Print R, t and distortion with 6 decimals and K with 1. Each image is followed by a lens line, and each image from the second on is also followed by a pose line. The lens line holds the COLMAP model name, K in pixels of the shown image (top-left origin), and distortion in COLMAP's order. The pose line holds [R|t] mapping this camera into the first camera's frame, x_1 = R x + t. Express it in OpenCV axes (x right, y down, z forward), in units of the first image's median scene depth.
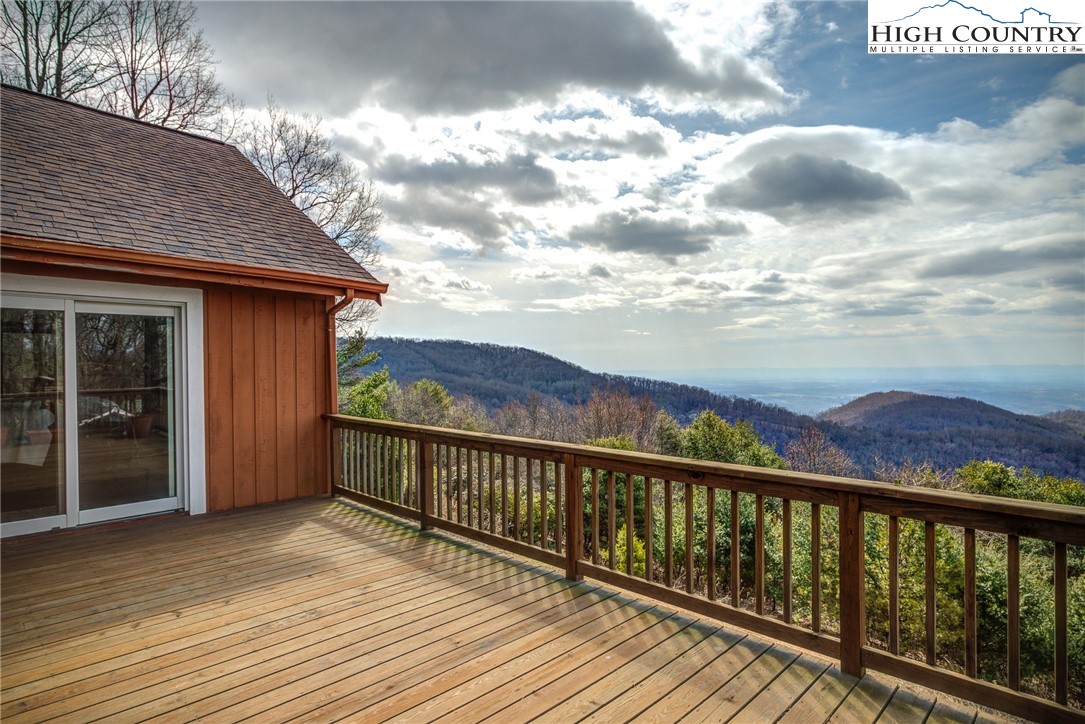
lens RADIAL K [[570.3, 0, 540.9], [0, 570.3, 368.2], [0, 0, 1]] dist [-0.006170, 0.000879]
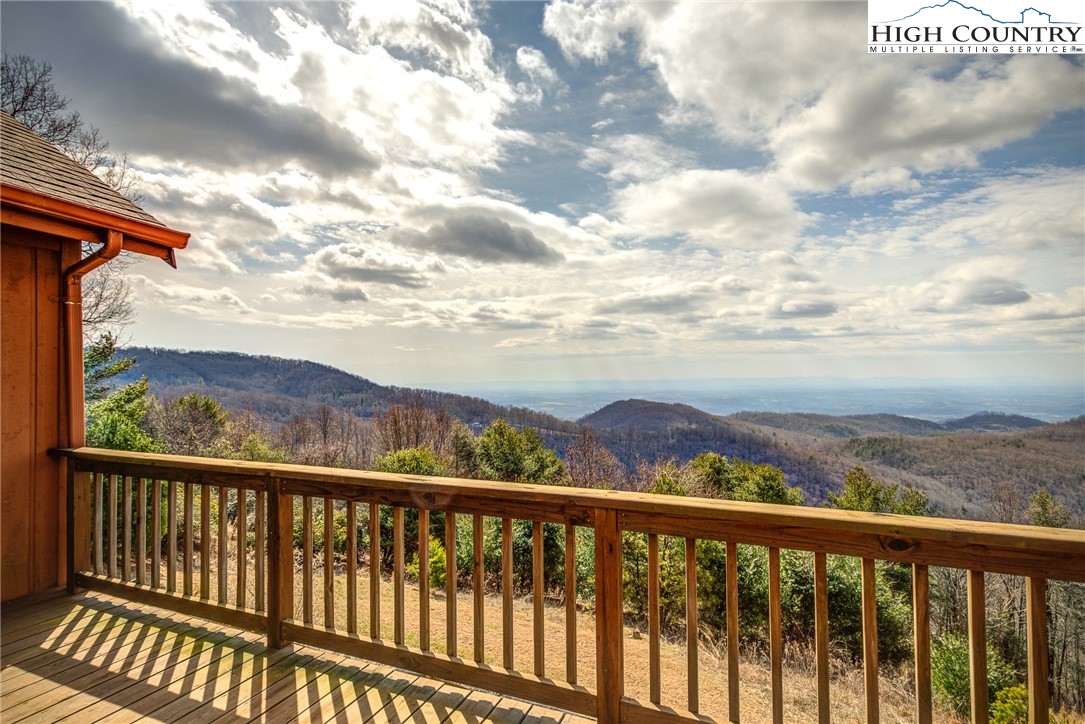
lens RADIAL K [[529.7, 0, 533.5], [0, 529.7, 369.7], [0, 0, 1]] dist [0.003642, 0.001431]
pose [[0.931812, 0.006278, 0.362887, -0.123628], [0.001486, 0.999776, -0.021112, 0.013543], [-0.362938, 0.020211, 0.931594, 0.318358]]
